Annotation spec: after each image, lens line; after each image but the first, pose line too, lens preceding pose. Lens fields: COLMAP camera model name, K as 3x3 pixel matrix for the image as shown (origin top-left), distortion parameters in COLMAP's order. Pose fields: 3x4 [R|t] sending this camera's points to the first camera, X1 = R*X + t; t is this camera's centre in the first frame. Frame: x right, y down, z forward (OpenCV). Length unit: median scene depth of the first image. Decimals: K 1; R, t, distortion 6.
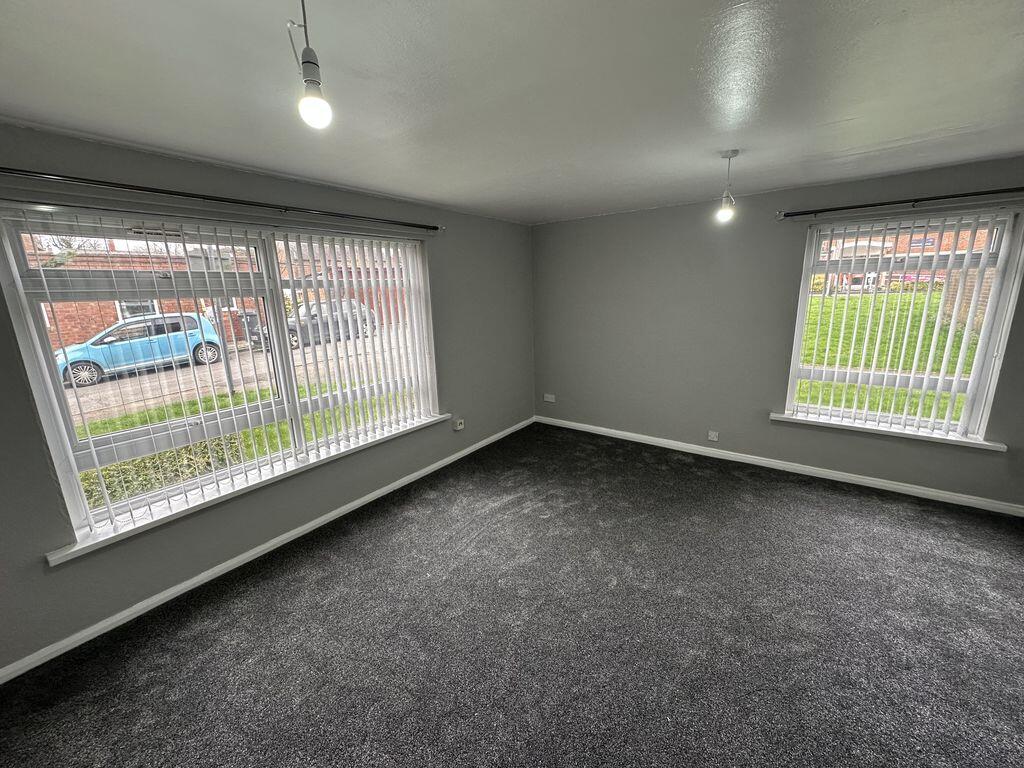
lens RADIAL K [[399.2, 0, 515.7], [0, 399.2, 377.6], [0, 0, 1]] dist [0.002317, 0.000211]
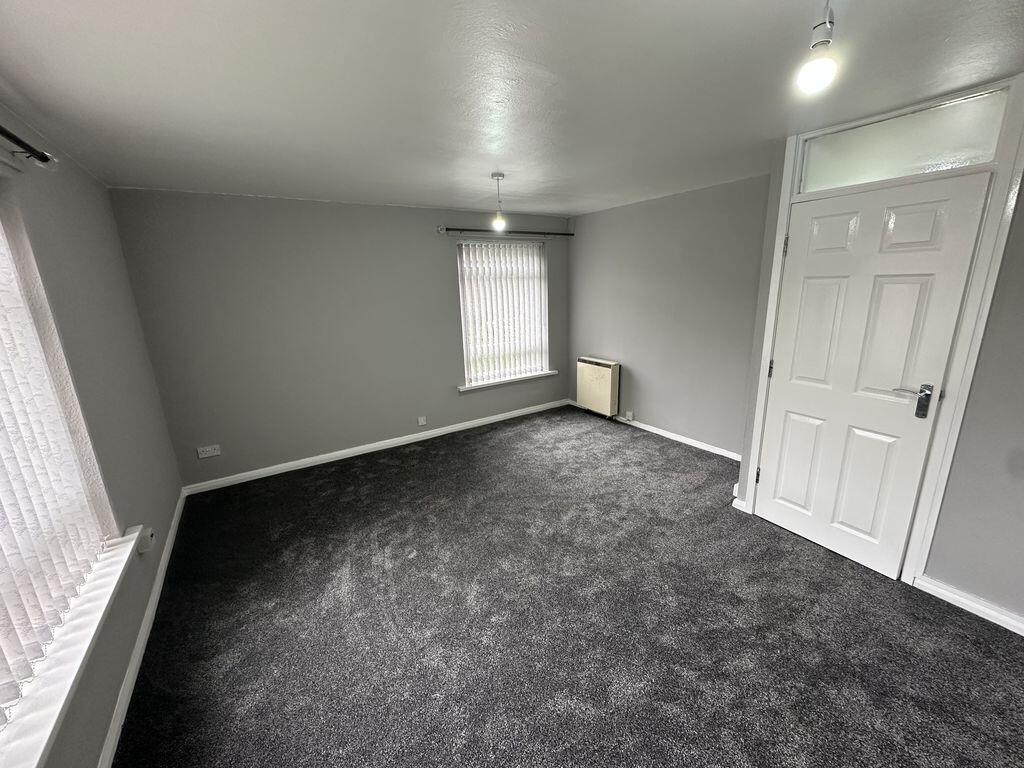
lens RADIAL K [[399.2, 0, 515.7], [0, 399.2, 377.6], [0, 0, 1]] dist [0.002317, 0.000211]
pose [[0.379138, -0.201417, 0.903153, -0.479356], [0.218566, 0.967898, 0.124104, -0.064086], [-0.899157, 0.150346, 0.410990, 0.359396]]
